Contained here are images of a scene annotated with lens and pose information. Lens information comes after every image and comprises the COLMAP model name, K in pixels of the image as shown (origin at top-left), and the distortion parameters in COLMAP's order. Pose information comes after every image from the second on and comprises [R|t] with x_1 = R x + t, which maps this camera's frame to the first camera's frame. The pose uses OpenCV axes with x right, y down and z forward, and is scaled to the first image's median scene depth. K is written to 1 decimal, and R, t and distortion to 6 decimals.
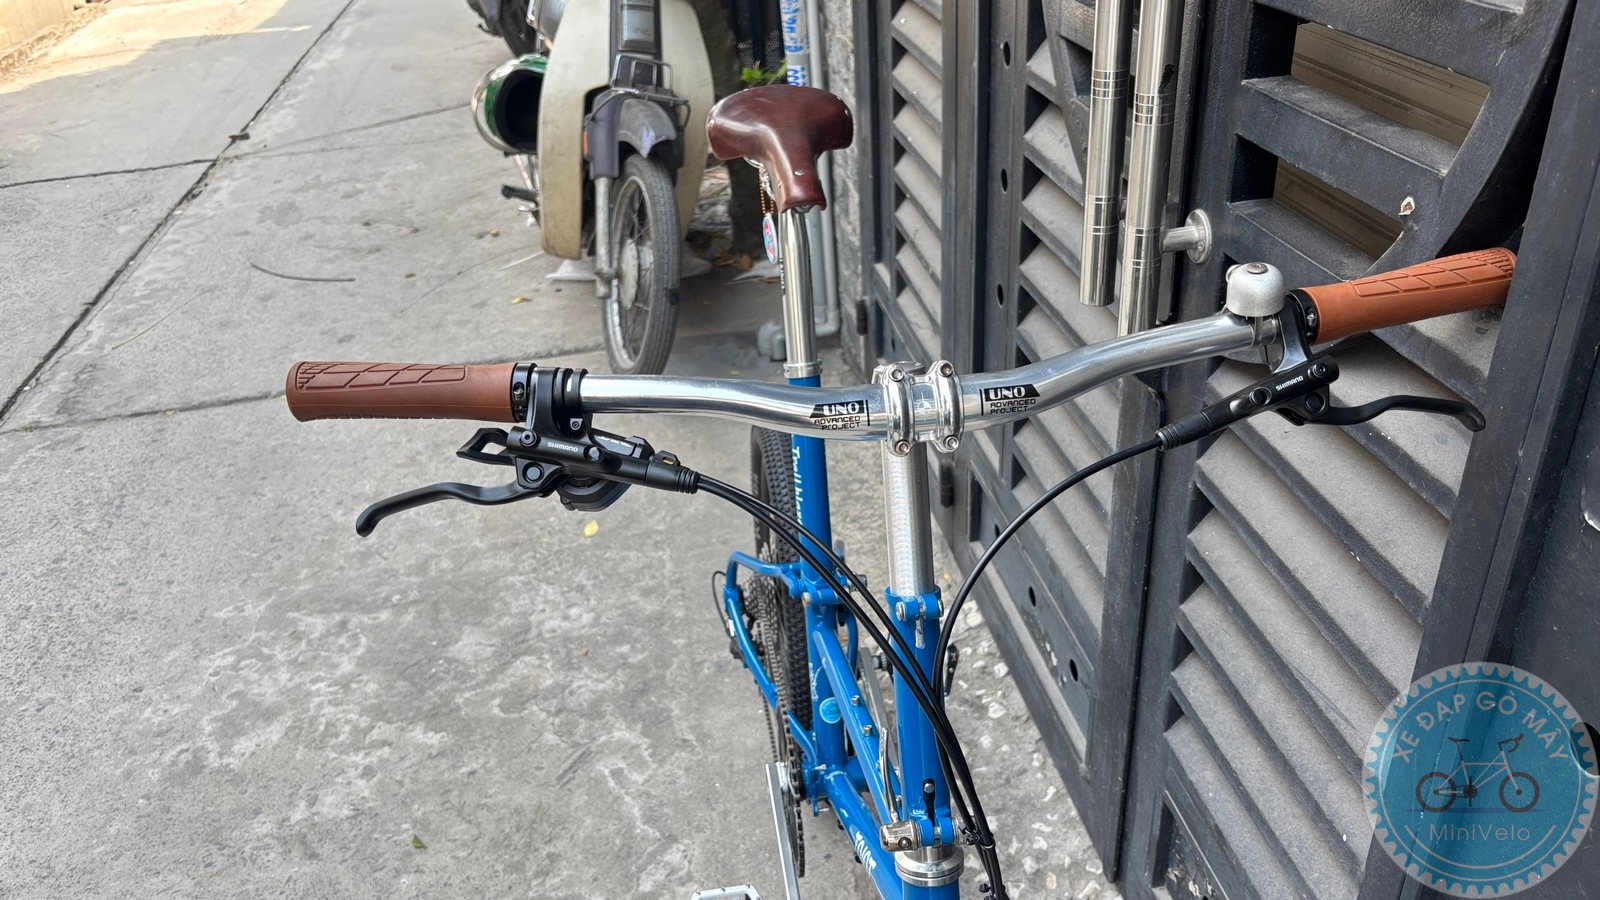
lens RADIAL K [[1226.5, 0, 792.0], [0, 1226.5, 472.6], [0, 0, 1]] dist [0.058818, -0.086081]
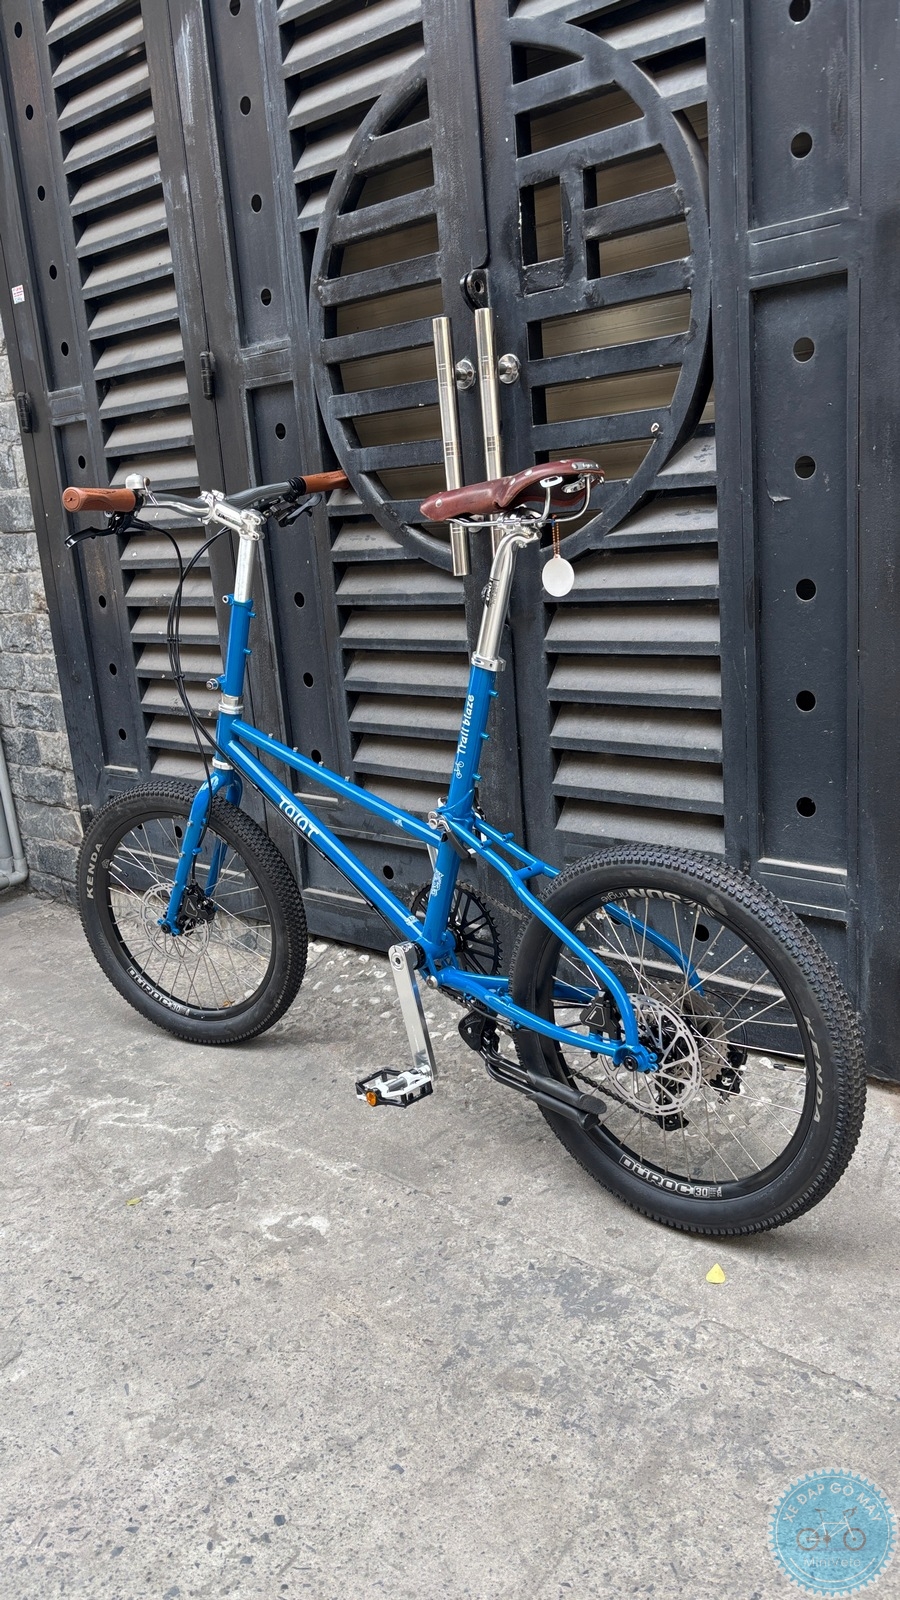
lens RADIAL K [[1221.6, 0, 436.7], [0, 1221.6, 797.4], [0, 0, 1]] dist [0.050049, -0.064061]
pose [[0.776838, -0.146390, 0.612448, -0.493970], [0.352017, 0.907392, -0.229615, 0.295163], [-0.522117, 0.393966, 0.756429, -0.106646]]
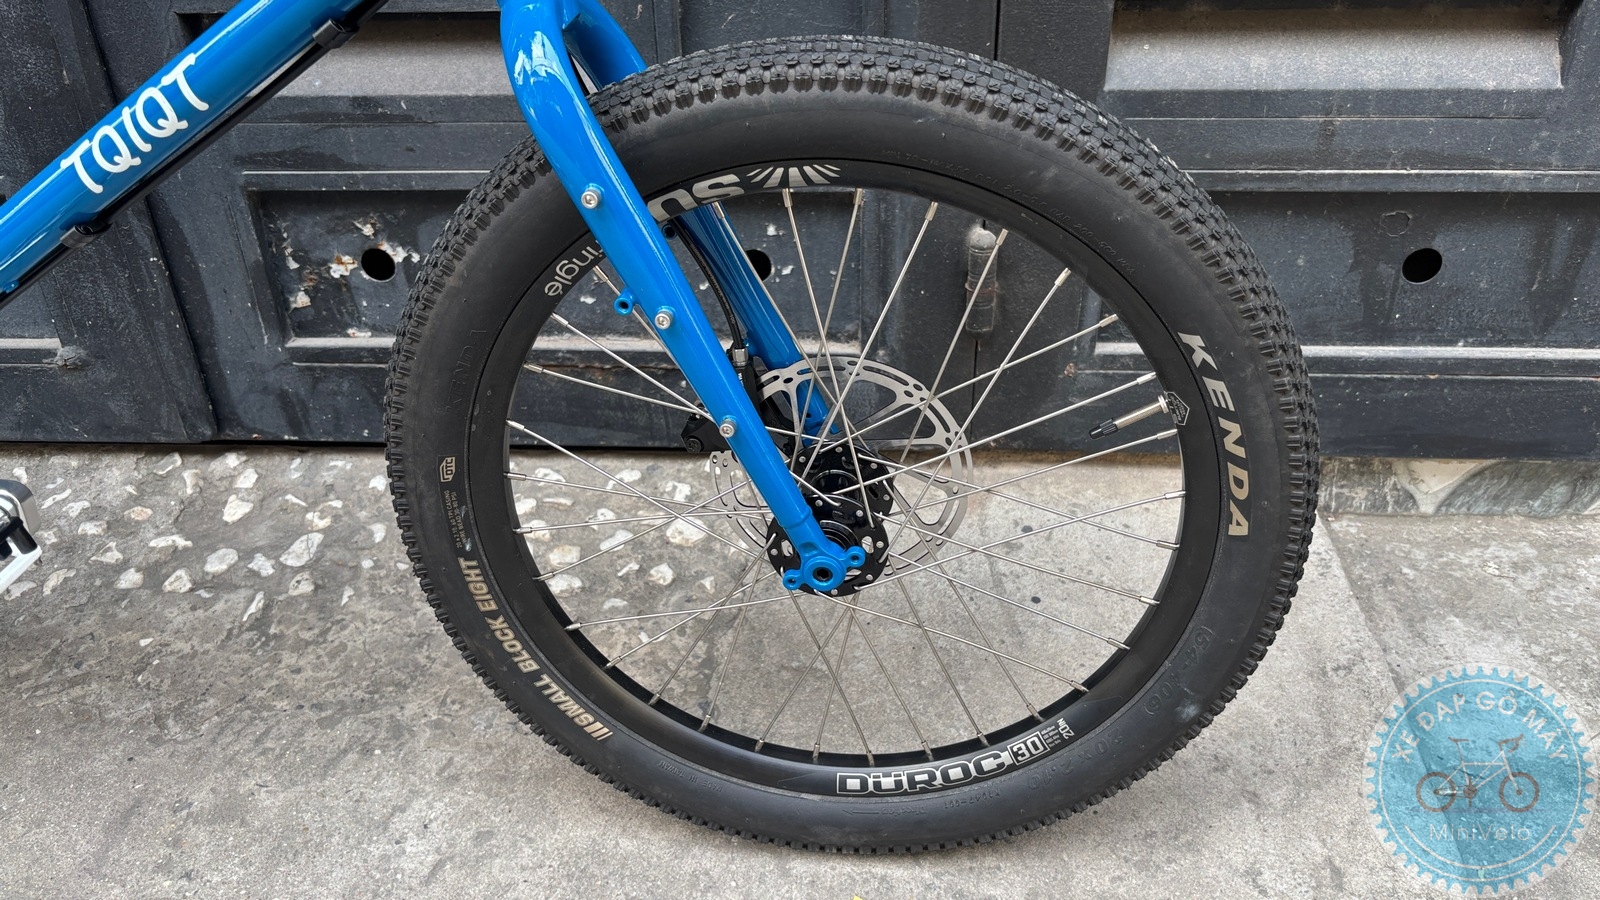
lens RADIAL K [[1232.5, 0, 798.7], [0, 1232.5, 469.0], [0, 0, 1]] dist [0.007703, -0.002482]
pose [[0.216527, -0.460460, 0.860867, -0.221557], [0.511219, 0.804704, 0.301837, 0.211901], [-0.831728, 0.374736, 0.409637, 0.283244]]
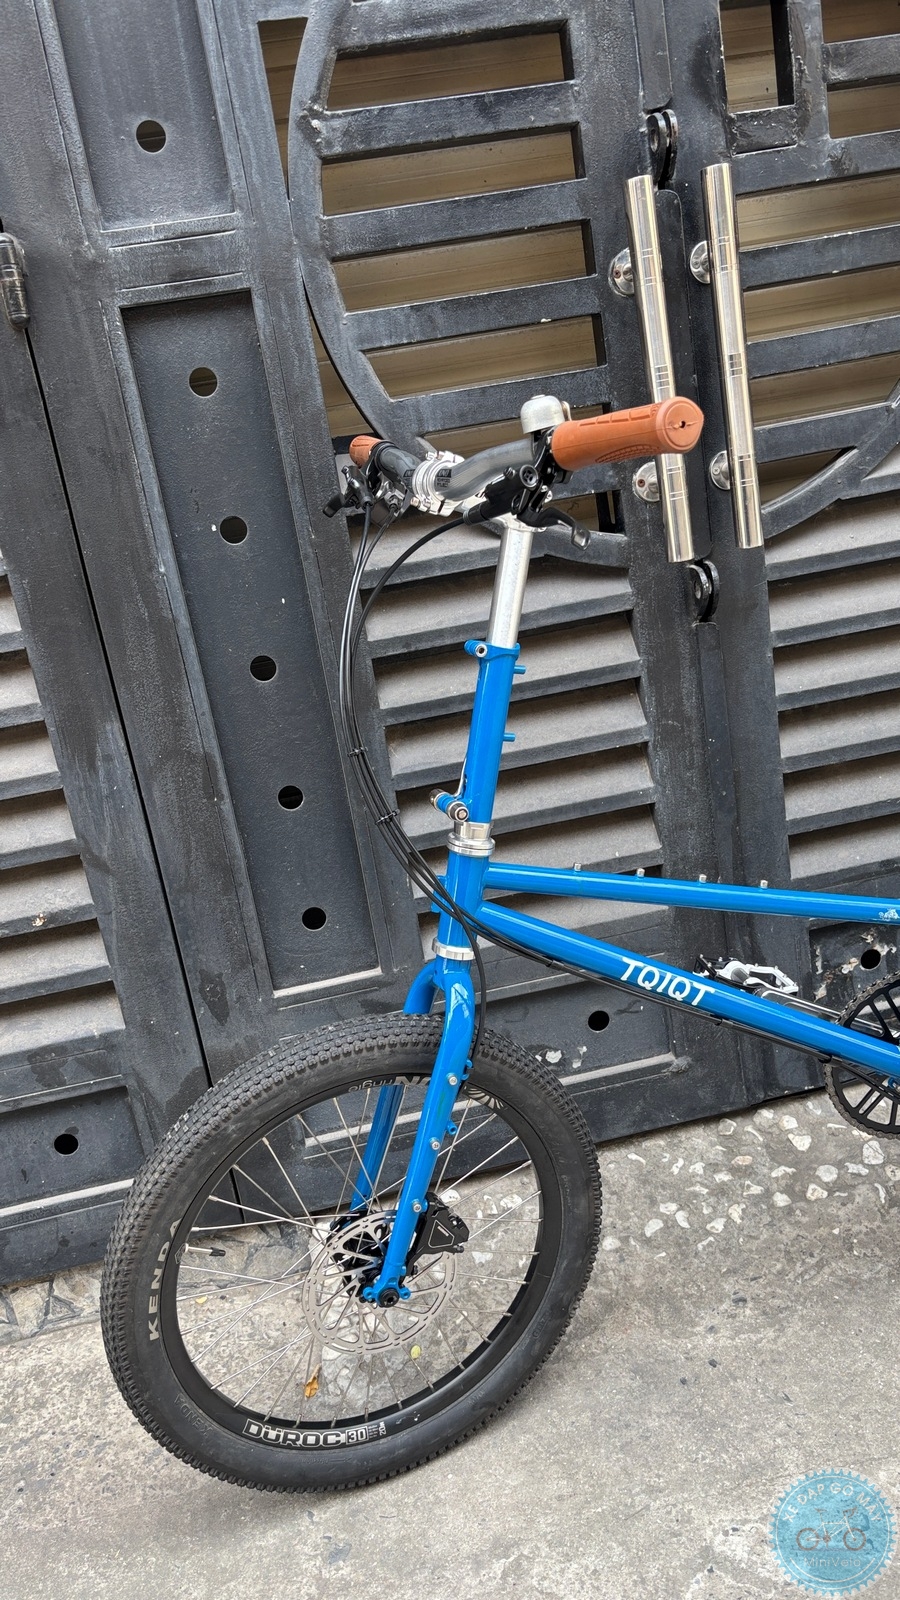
lens RADIAL K [[1241.9, 0, 450.0], [0, 1241.9, 800.0], [0, 0, 1]] dist [0.013054, -0.001139]
pose [[-0.004871, -0.228474, 0.973538, -0.544234], [0.645303, 0.742996, 0.177598, -0.177671], [-0.763911, 0.629092, 0.143816, 0.616908]]
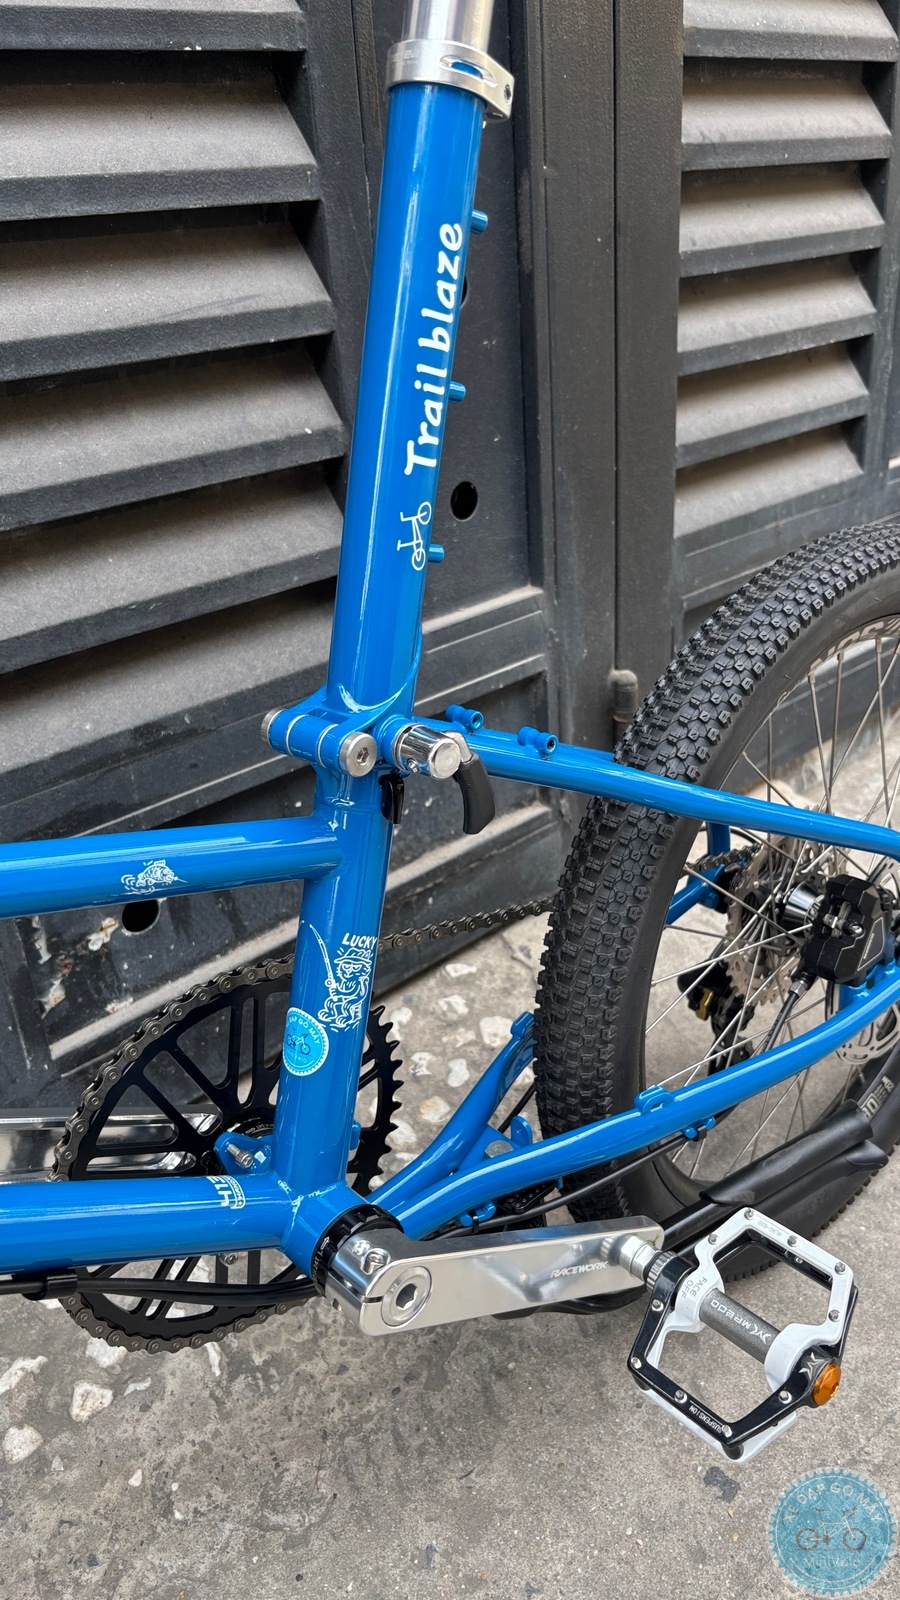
lens RADIAL K [[1221.0, 0, 470.7], [0, 1221.0, 798.8], [0, 0, 1]] dist [0.036840, -0.071246]
pose [[-0.560399, -0.280752, 0.779186, -0.174866], [0.506911, 0.627732, 0.590757, -0.002595], [-0.654977, 0.726038, -0.209463, 0.575656]]
